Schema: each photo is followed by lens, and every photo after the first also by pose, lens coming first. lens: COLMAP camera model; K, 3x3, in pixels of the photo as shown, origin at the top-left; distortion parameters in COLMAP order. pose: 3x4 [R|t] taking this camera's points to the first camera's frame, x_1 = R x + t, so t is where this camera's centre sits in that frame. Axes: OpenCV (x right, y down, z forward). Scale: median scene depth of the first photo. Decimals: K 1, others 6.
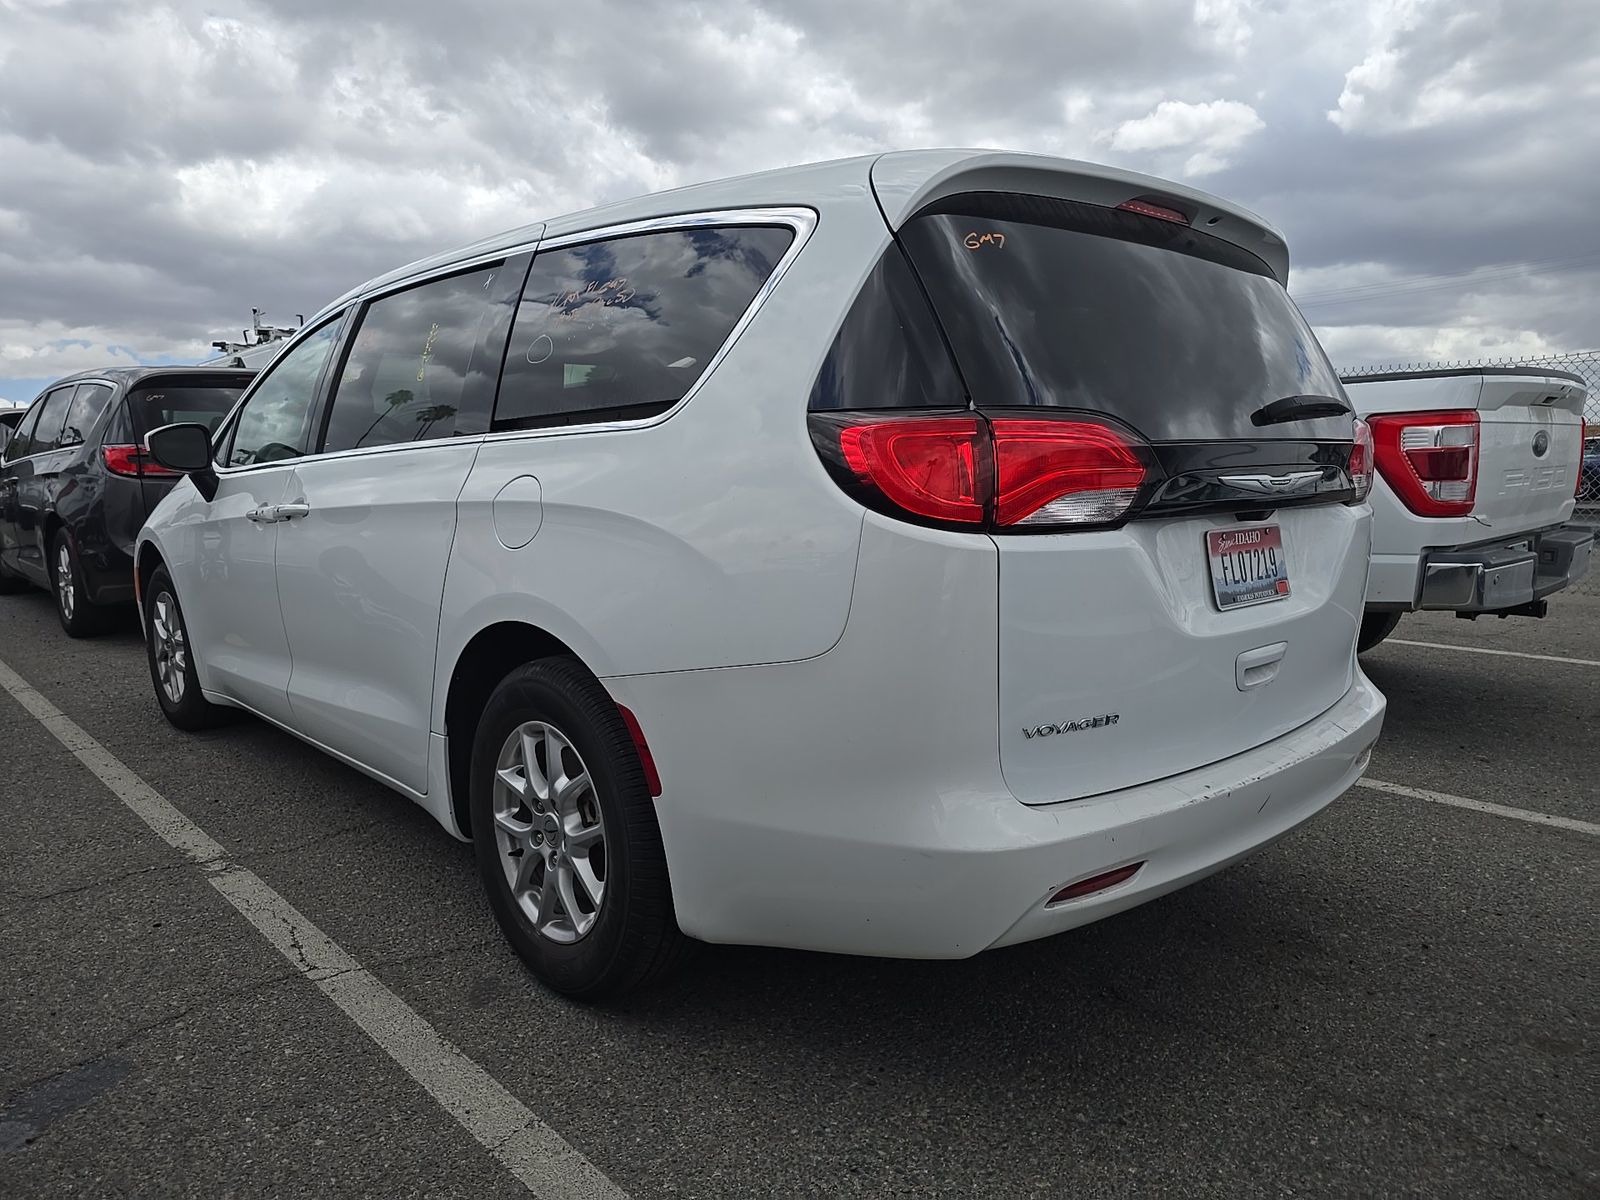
lens RADIAL K [[1091.0, 0, 800.8], [0, 1091.0, 594.6], [0, 0, 1]] dist [0.024207, -0.009333]
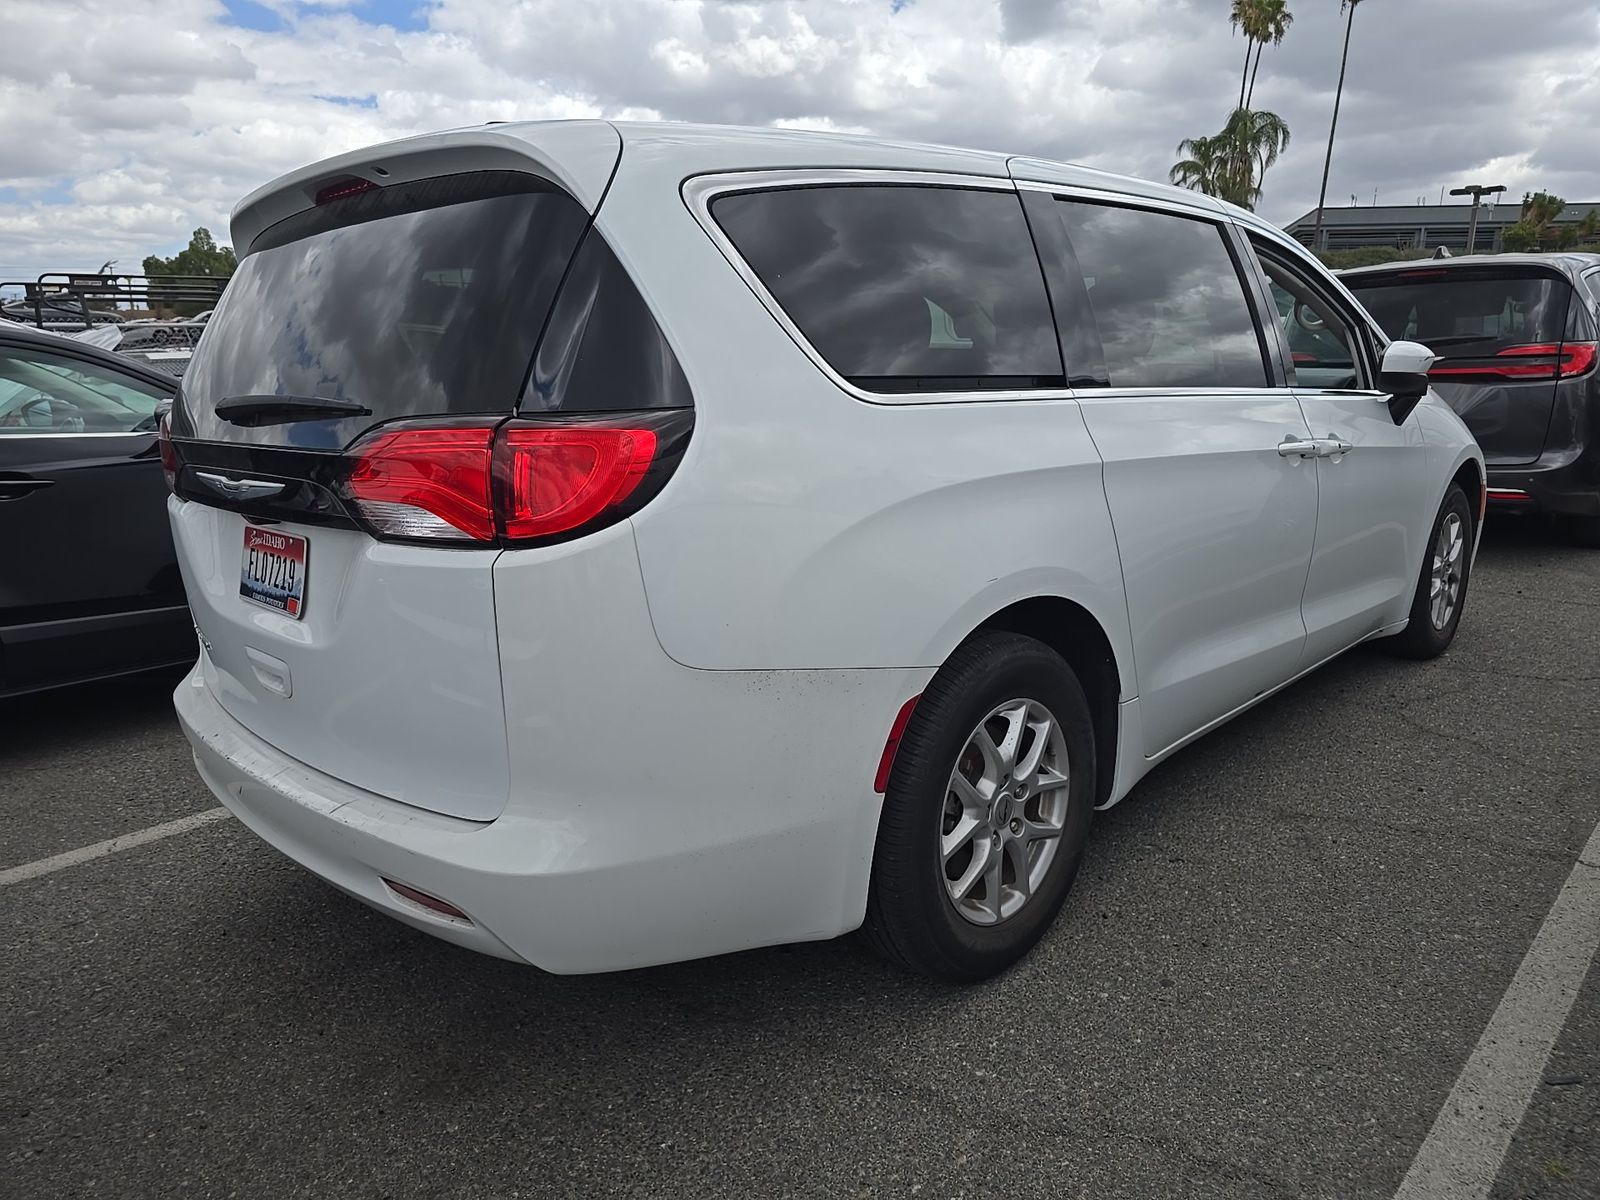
lens RADIAL K [[1091.0, 0, 801.3], [0, 1091.0, 607.6], [0, 0, 1]] dist [0.024207, -0.009333]
pose [[0.056212, 0.230012, -0.971563, 1.415661], [-0.097360, 0.969727, 0.223944, -0.262385], [0.993661, 0.082003, 0.076904, 1.420079]]
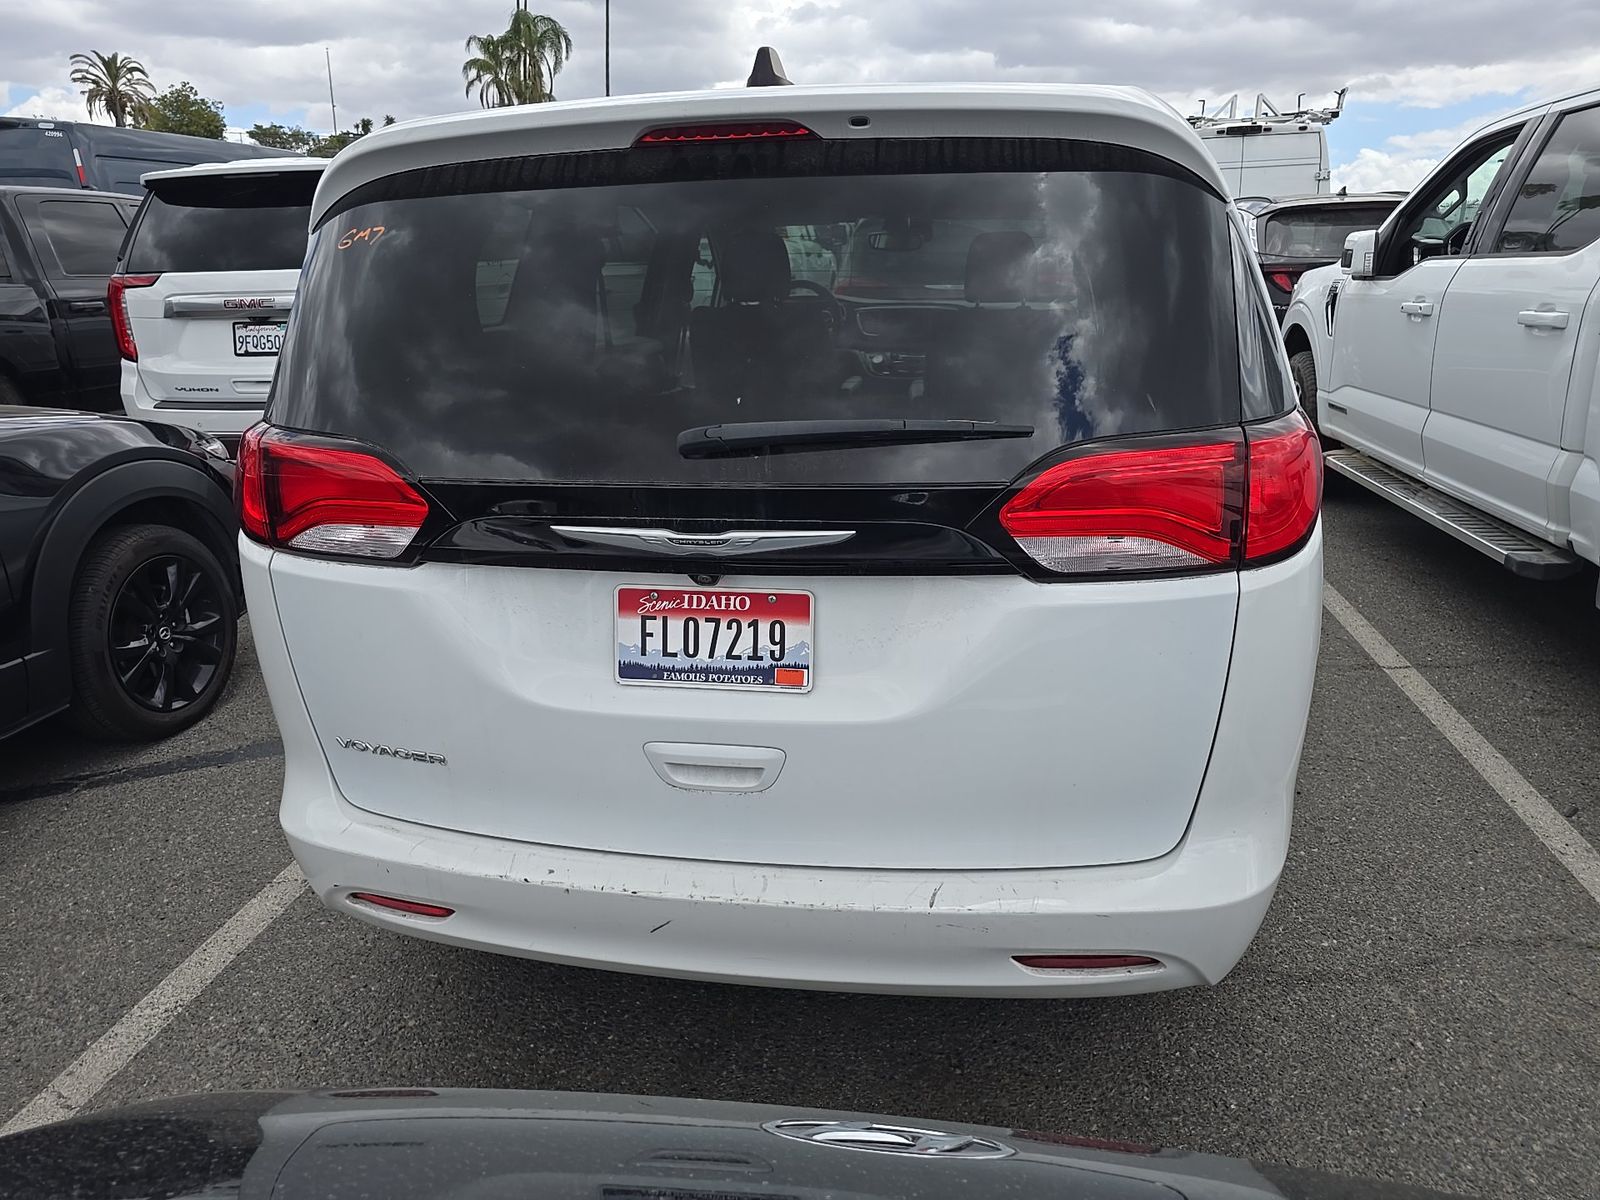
lens RADIAL K [[1091.0, 0, 798.4], [0, 1091.0, 600.8], [0, 0, 1]] dist [0.024207, -0.009333]
pose [[0.608298, 0.241193, -0.756174, 1.025119], [-0.078241, 0.966292, 0.245274, -0.244411], [0.789843, -0.090036, 0.606664, 0.603726]]
